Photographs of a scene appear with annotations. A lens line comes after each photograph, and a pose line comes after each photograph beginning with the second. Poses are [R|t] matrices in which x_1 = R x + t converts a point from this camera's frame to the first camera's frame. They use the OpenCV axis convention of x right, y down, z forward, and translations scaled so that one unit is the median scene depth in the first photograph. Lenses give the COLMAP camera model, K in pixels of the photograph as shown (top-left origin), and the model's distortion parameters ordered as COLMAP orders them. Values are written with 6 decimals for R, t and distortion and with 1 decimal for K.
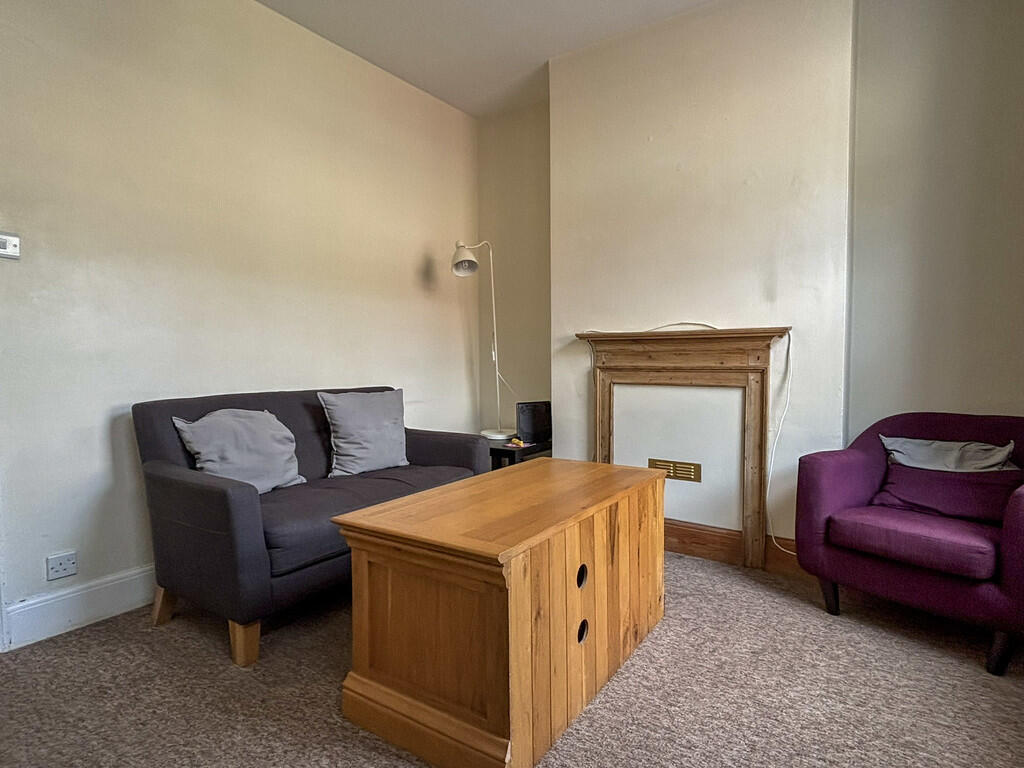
lens RADIAL K [[563.7, 0, 512.0], [0, 563.7, 384.0], [0, 0, 1]] dist [0.000713, 0.000115]
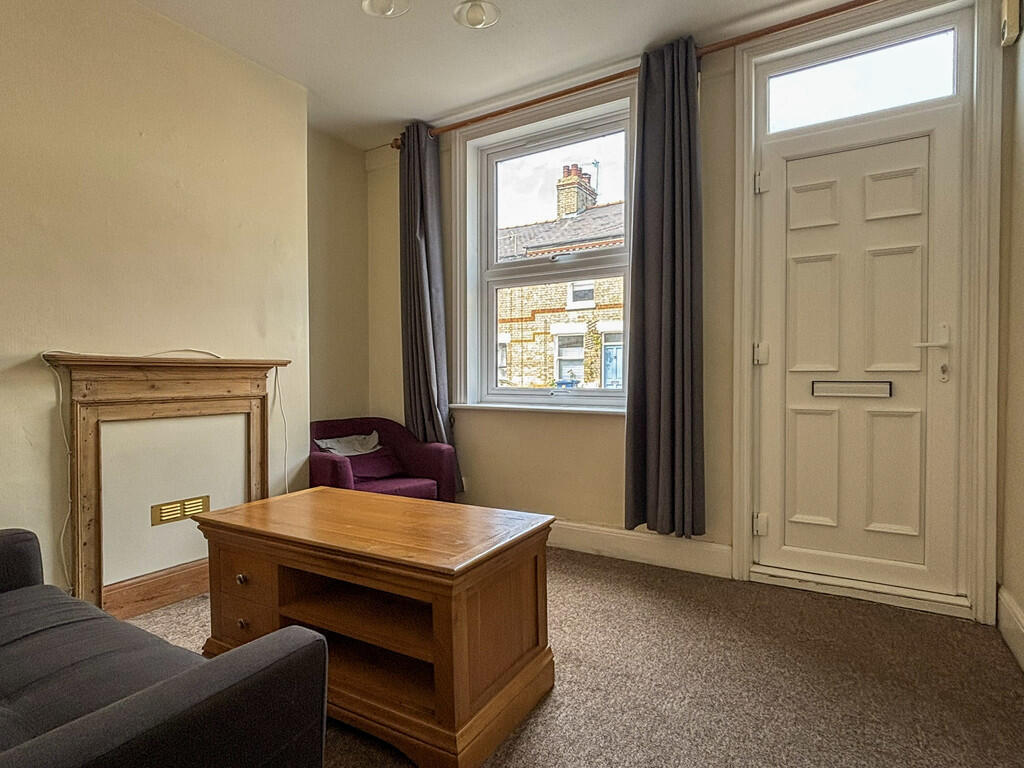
lens RADIAL K [[563.7, 0, 512.0], [0, 563.7, 384.0], [0, 0, 1]] dist [0.000713, 0.000115]
pose [[-0.071299, -0.007134, 0.997429, -0.677289], [0.059523, 0.998162, 0.011394, -0.030057], [-0.995677, 0.060182, -0.070744, 0.533527]]
